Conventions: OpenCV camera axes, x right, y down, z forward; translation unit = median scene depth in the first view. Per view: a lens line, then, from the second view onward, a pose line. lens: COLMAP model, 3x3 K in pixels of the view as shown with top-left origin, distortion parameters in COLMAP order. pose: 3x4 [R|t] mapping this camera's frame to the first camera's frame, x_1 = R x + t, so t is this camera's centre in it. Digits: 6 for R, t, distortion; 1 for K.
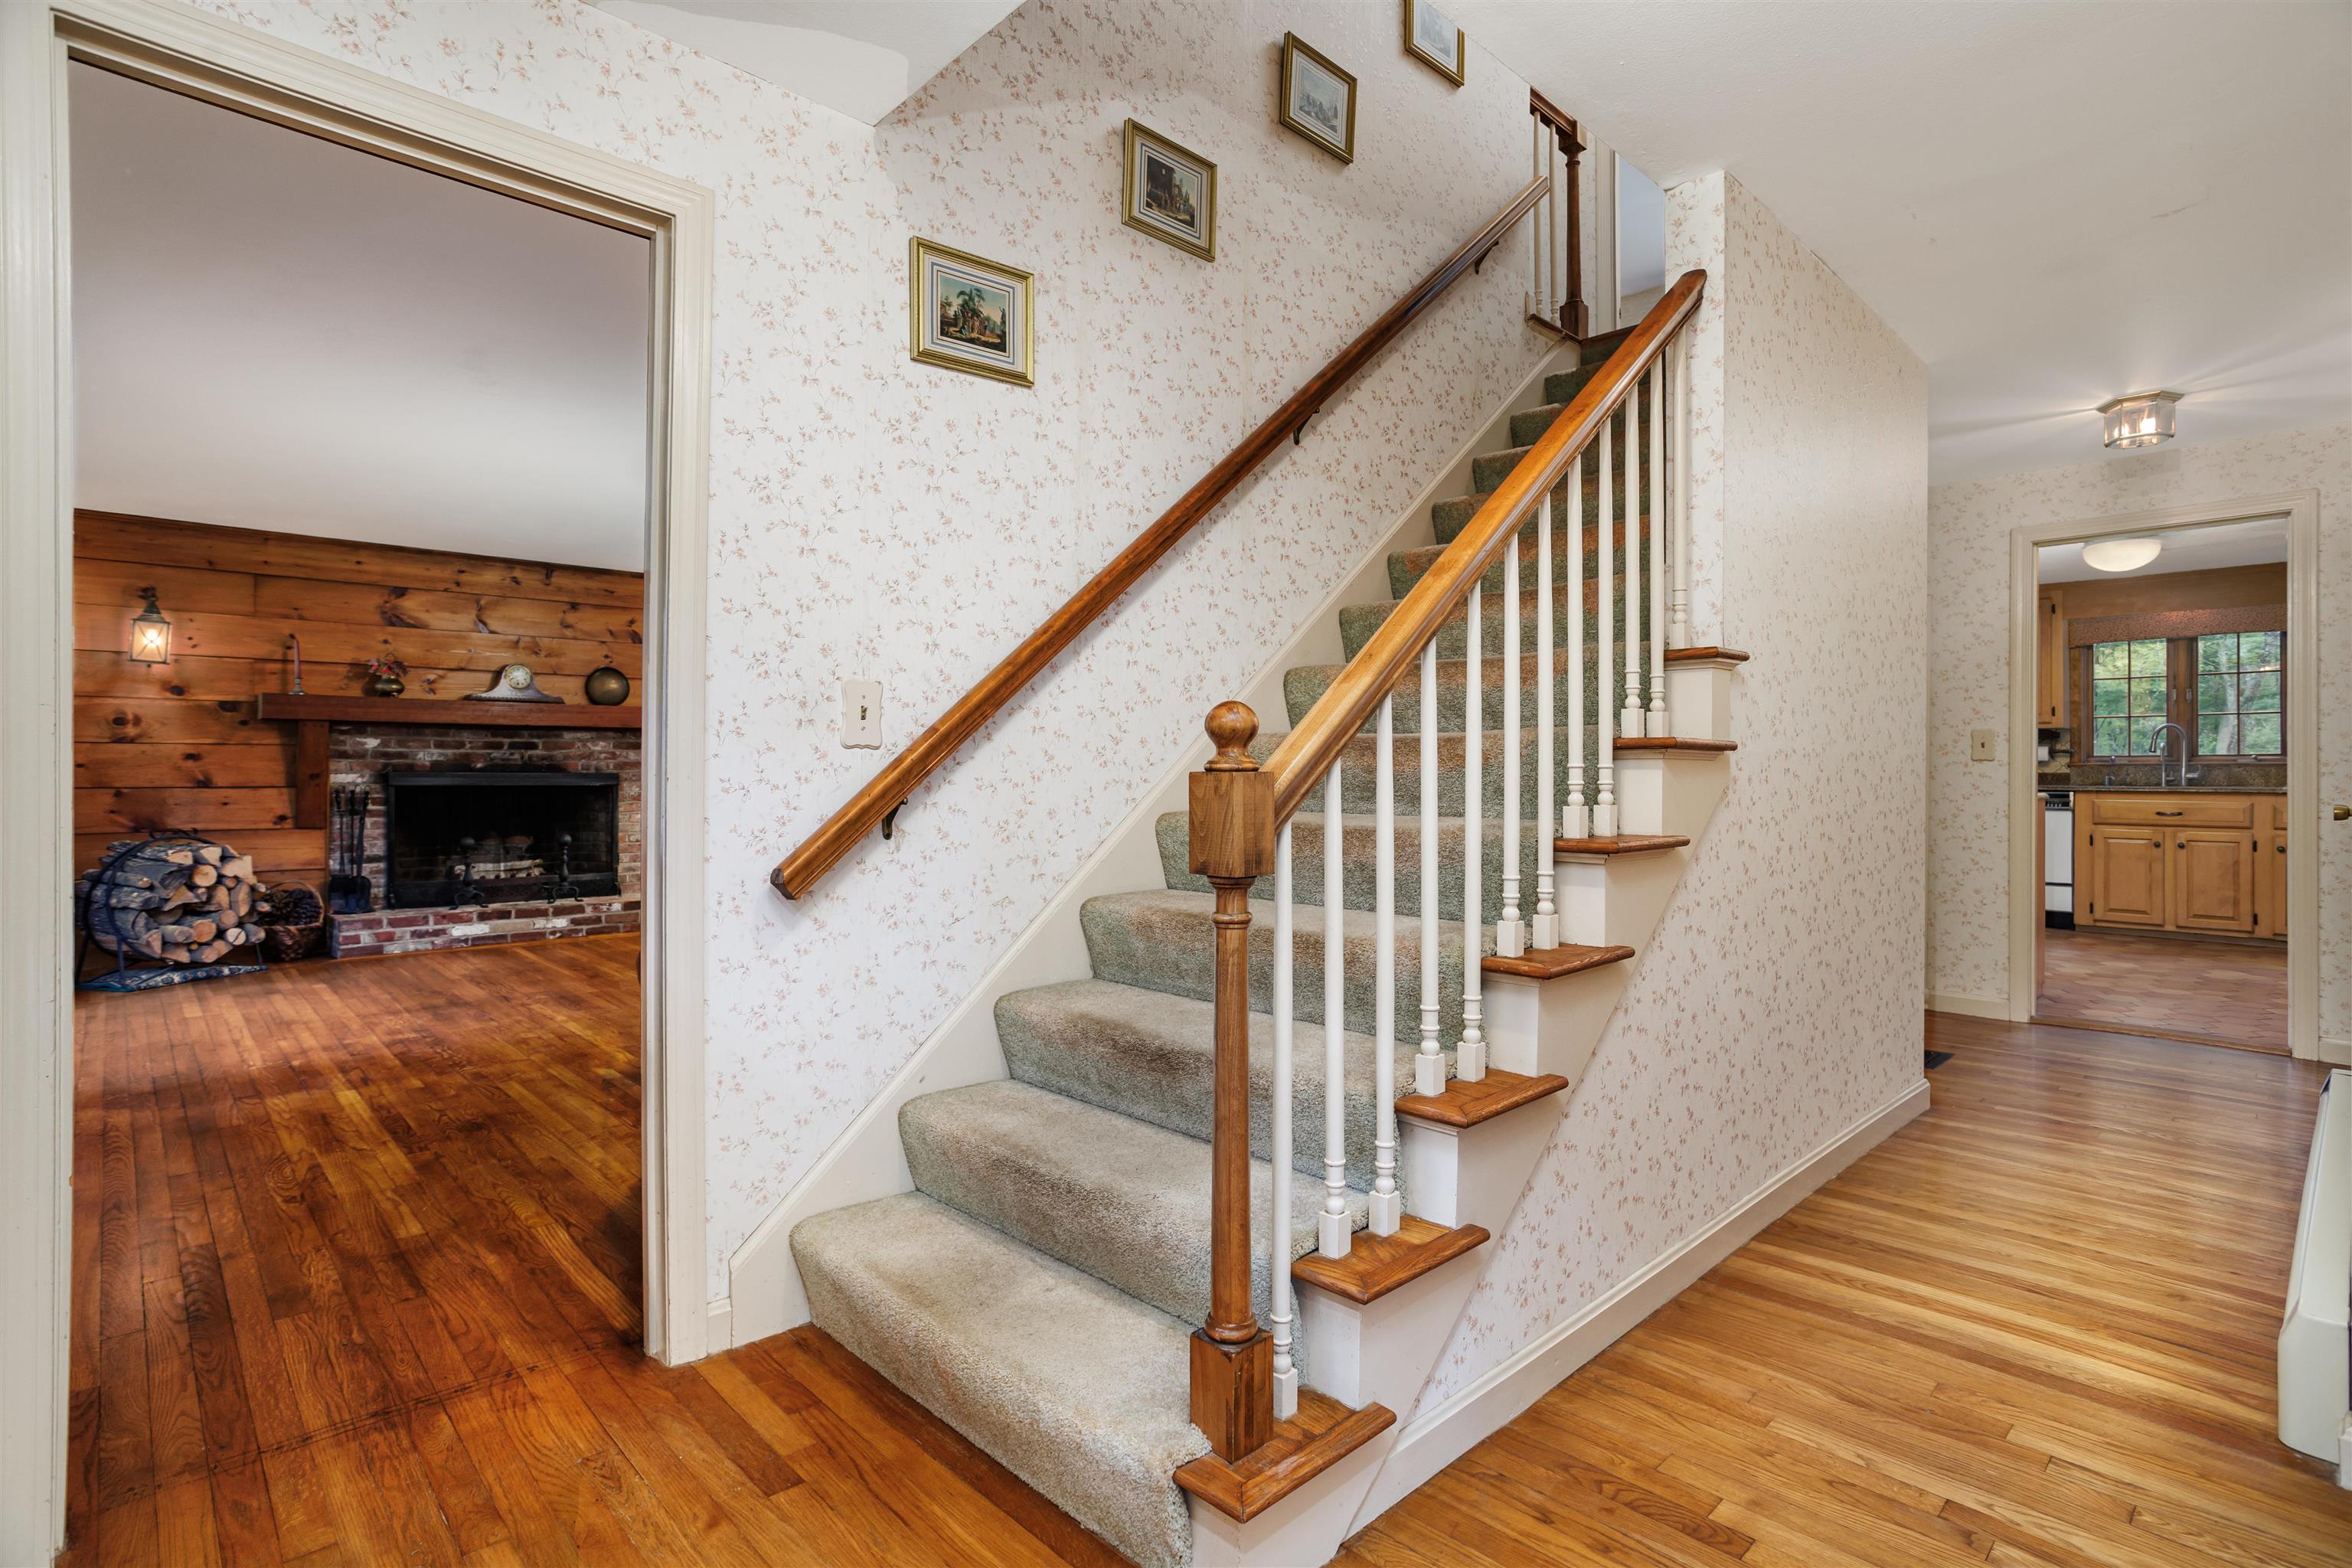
lens RADIAL K [[1157.7, 0, 1161.4], [0, 1157.7, 764.6], [0, 0, 1]] dist [-0.069390, 0.046522]
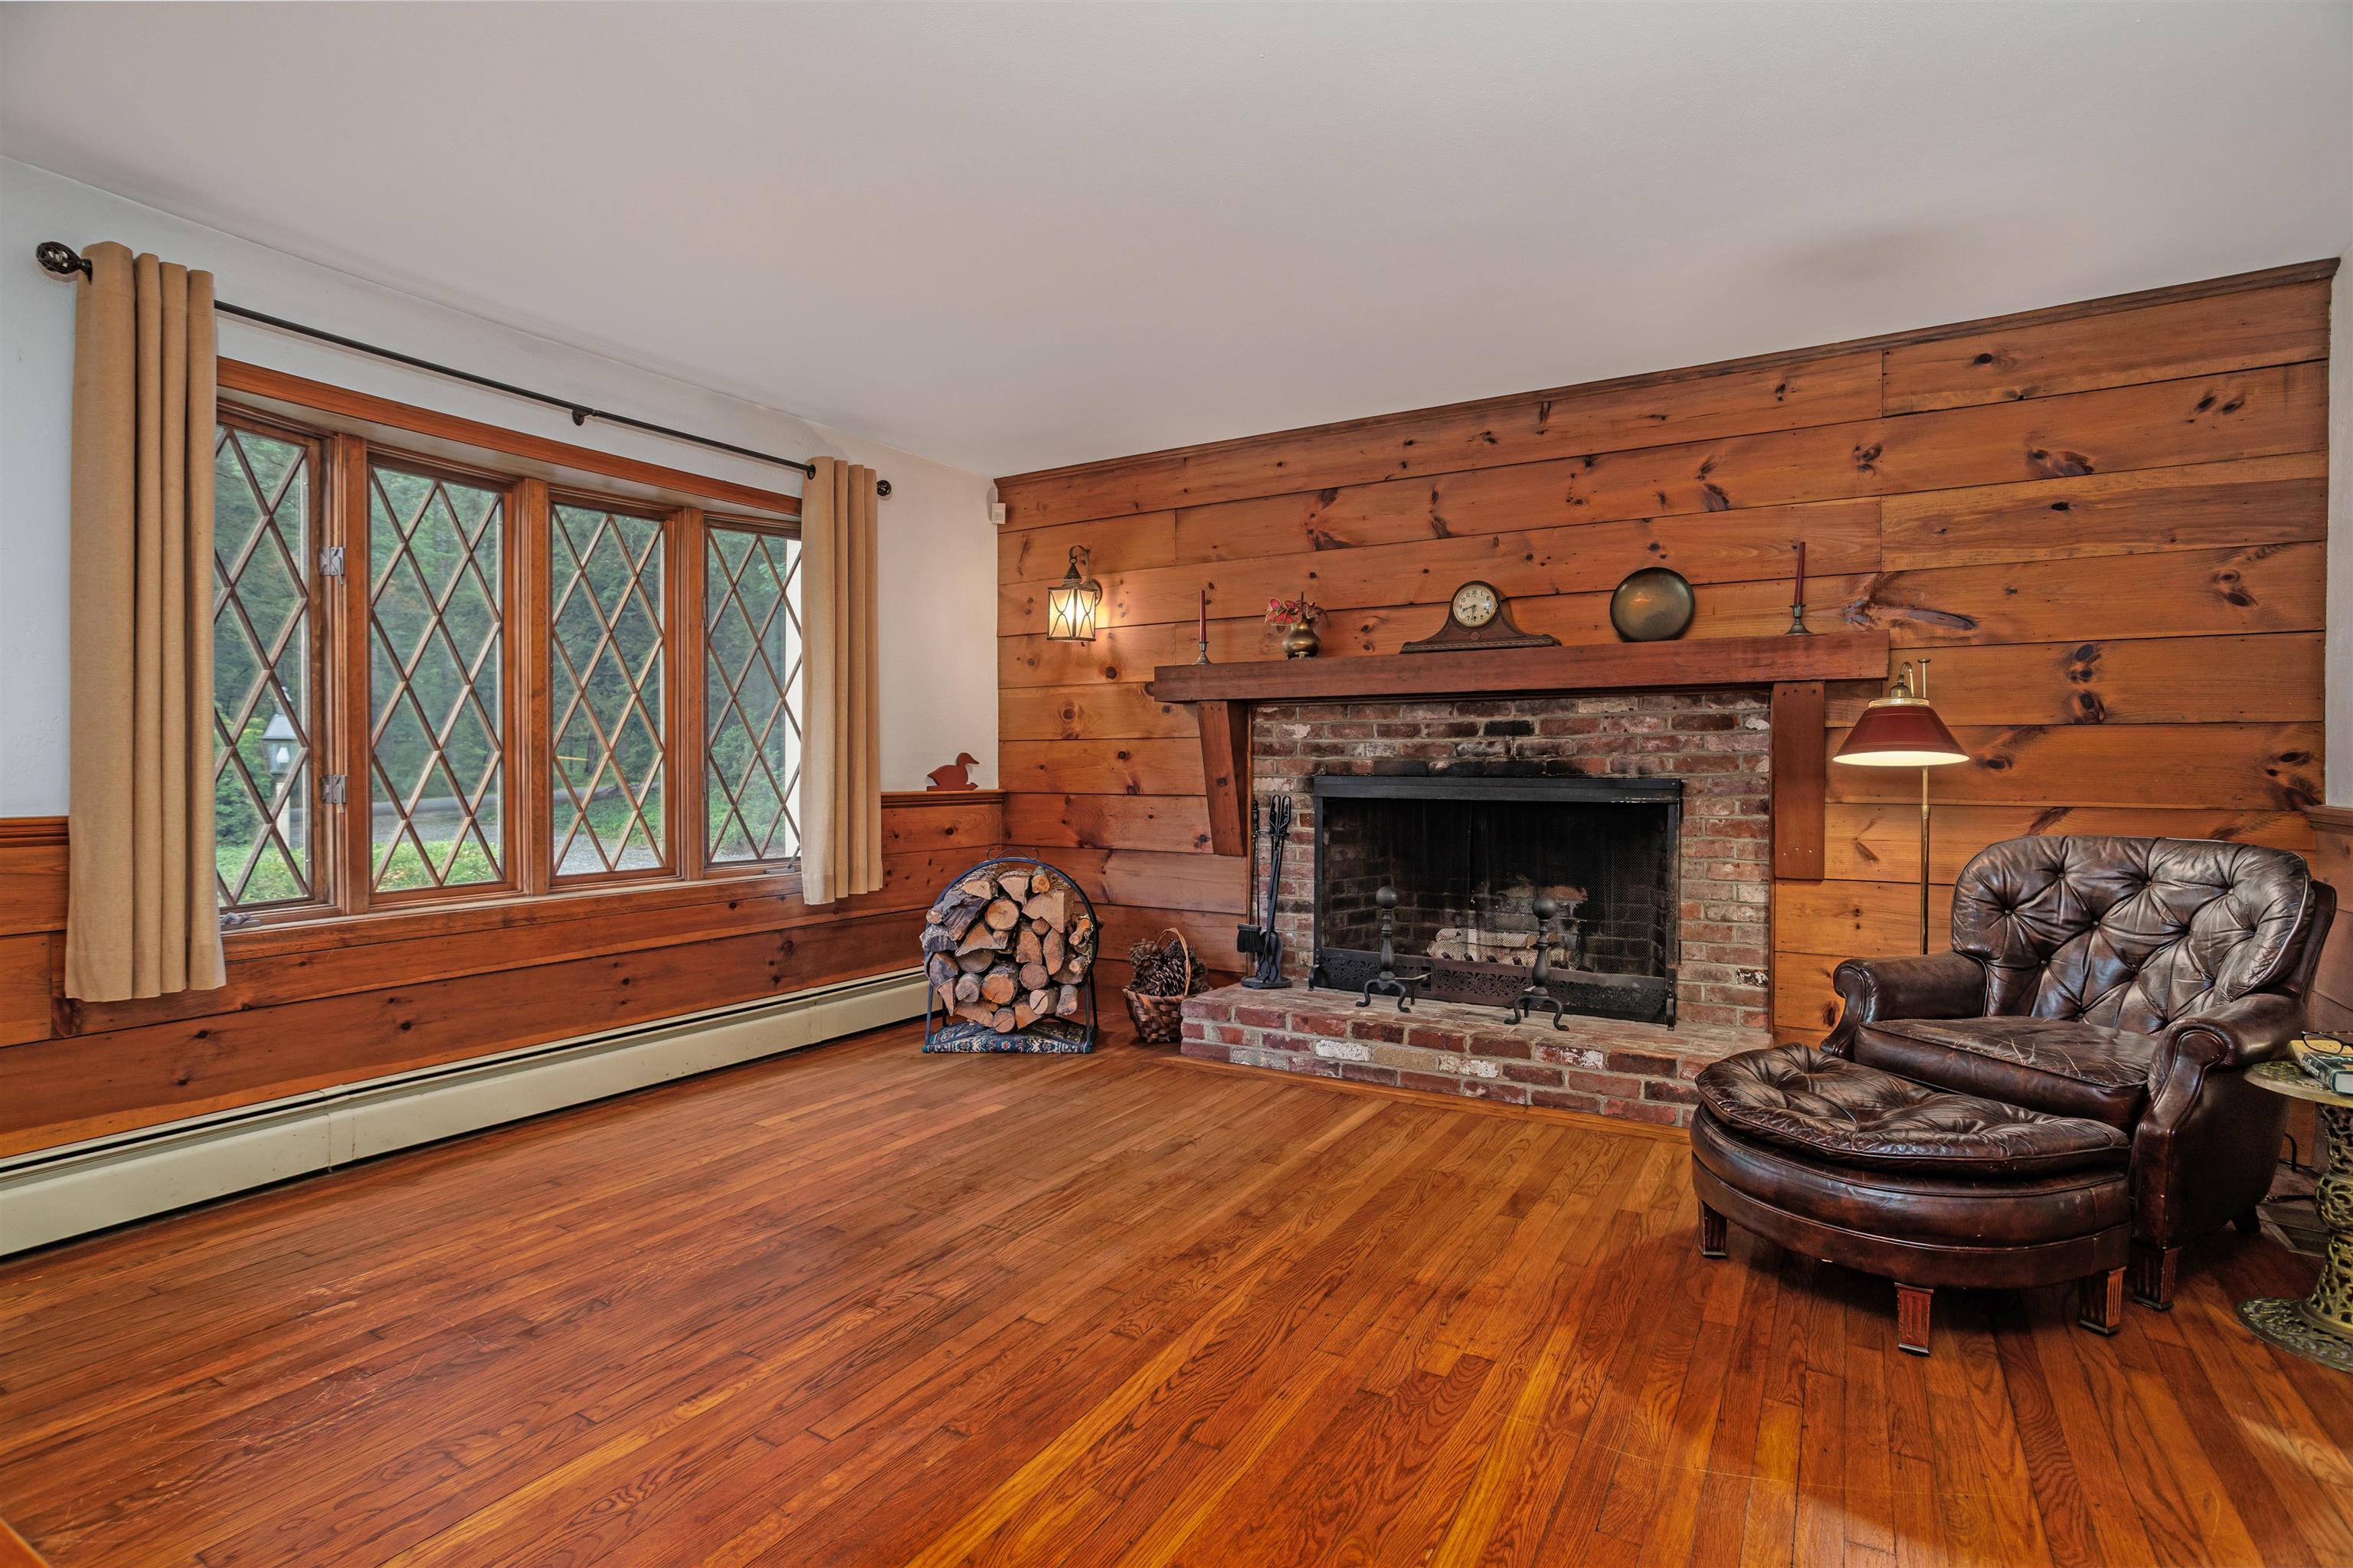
lens RADIAL K [[1158.3, 0, 1161.9], [0, 1158.3, 764.6], [0, 0, 1]] dist [-0.069390, 0.046522]
pose [[0.278080, -0.004516, -0.960547, -0.071513], [0.004890, 0.999983, -0.003286, 0.002096], [0.960545, -0.003784, 0.278097, 0.742100]]
